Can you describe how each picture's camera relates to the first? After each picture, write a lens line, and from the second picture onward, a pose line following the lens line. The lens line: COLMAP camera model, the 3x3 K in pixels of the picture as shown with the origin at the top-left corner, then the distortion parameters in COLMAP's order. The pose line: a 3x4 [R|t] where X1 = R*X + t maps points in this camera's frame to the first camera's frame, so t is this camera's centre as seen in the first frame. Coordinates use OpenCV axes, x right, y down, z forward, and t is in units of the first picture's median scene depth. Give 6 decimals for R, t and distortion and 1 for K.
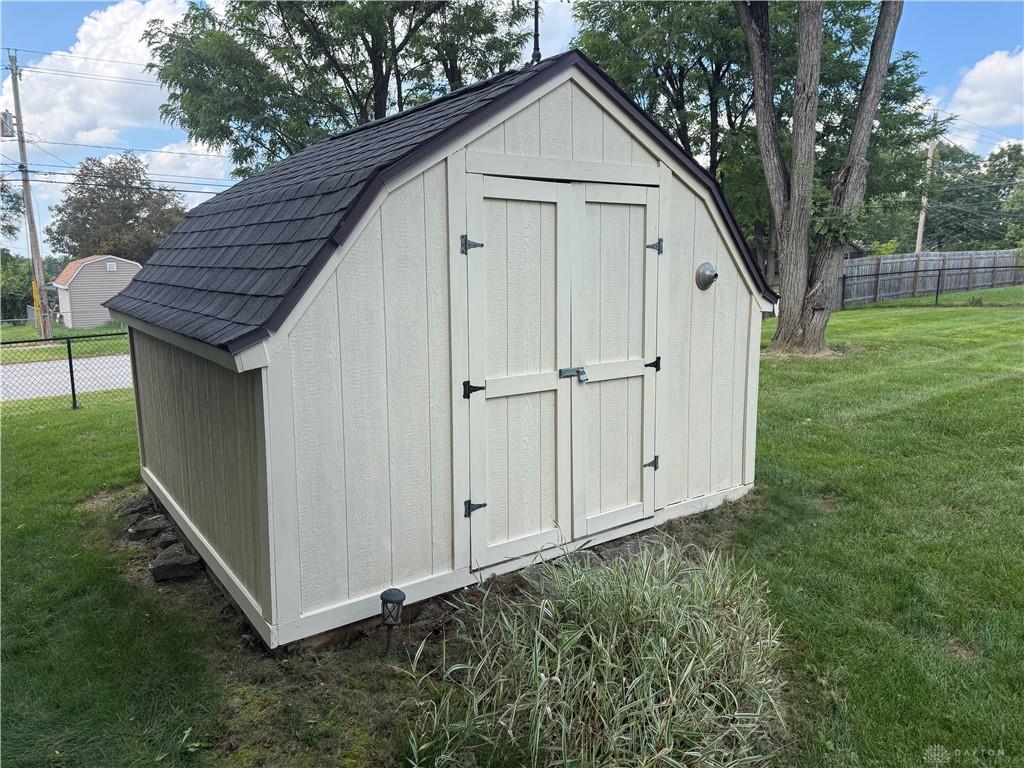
lens RADIAL K [[740.5, 0, 512.0], [0, 740.5, 384.0], [0, 0, 1]] dist [0.042482, -0.045378]
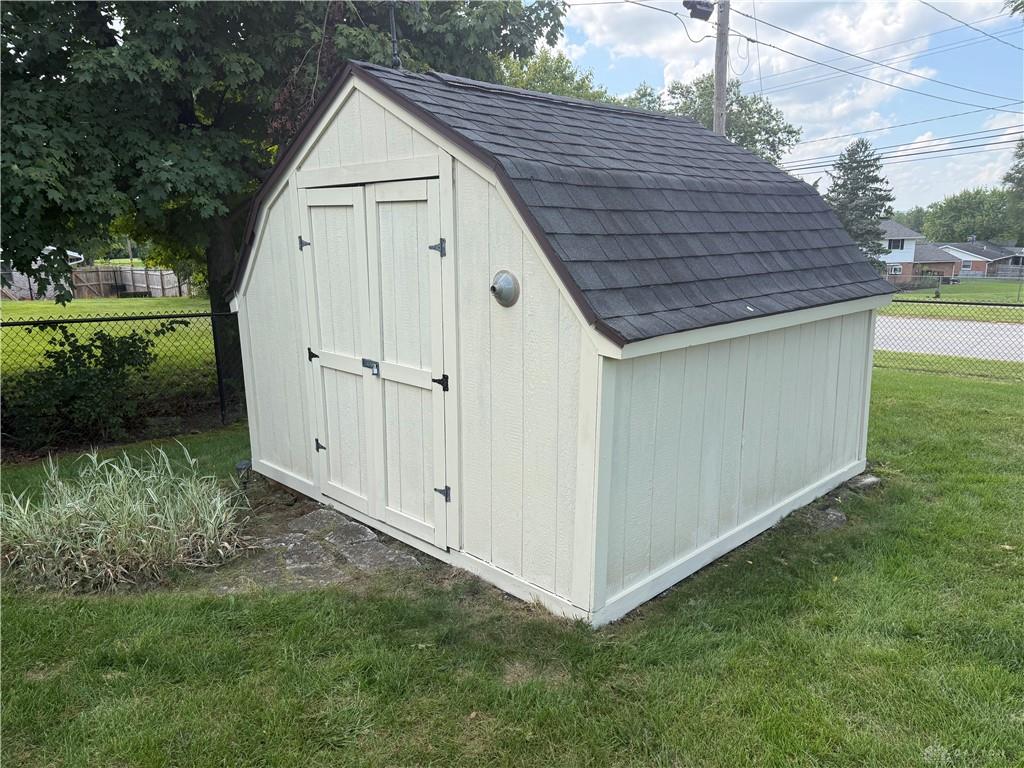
lens RADIAL K [[740.5, 0, 512.0], [0, 740.5, 384.0], [0, 0, 1]] dist [0.042482, -0.045378]
pose [[0.146233, 0.217145, -0.965124, 1.090085], [-0.151005, 0.969078, 0.195154, -0.215781], [0.977657, 0.117201, 0.174501, 0.966131]]
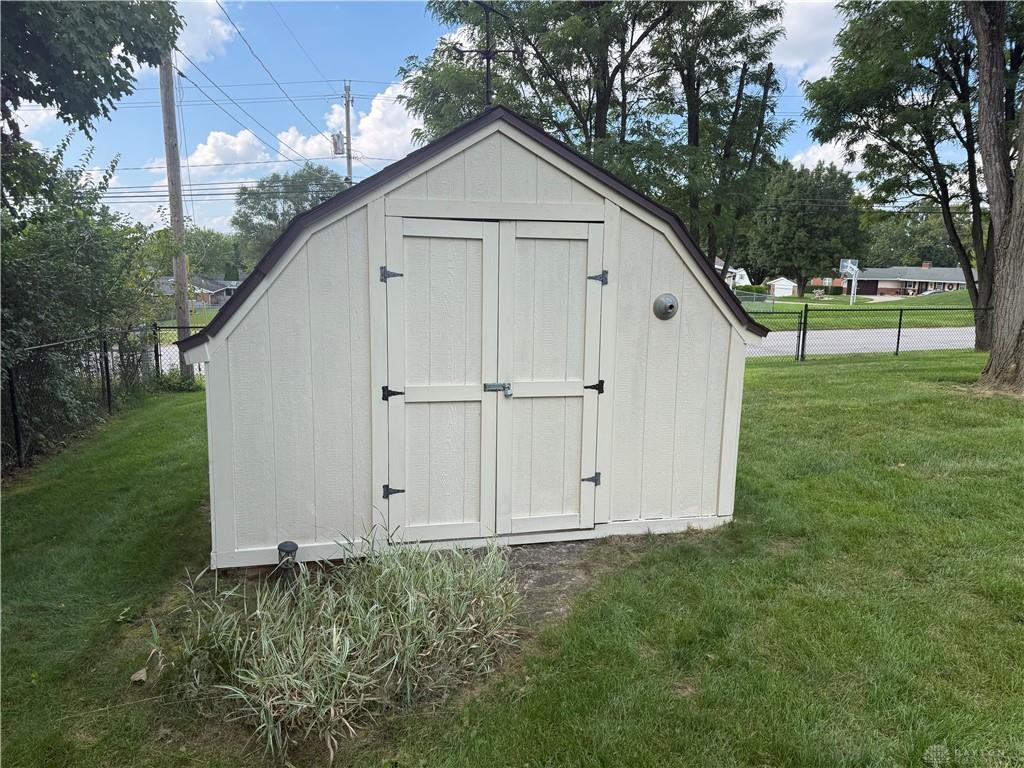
lens RADIAL K [[737.2, 0, 512.0], [0, 737.2, 384.0], [0, 0, 1]] dist [0.073559, -0.065213]
pose [[0.920059, 0.089689, -0.381375, 0.505874], [-0.089158, 0.995834, 0.019101, -0.041915], [0.381500, 0.016429, 0.924223, -0.033872]]
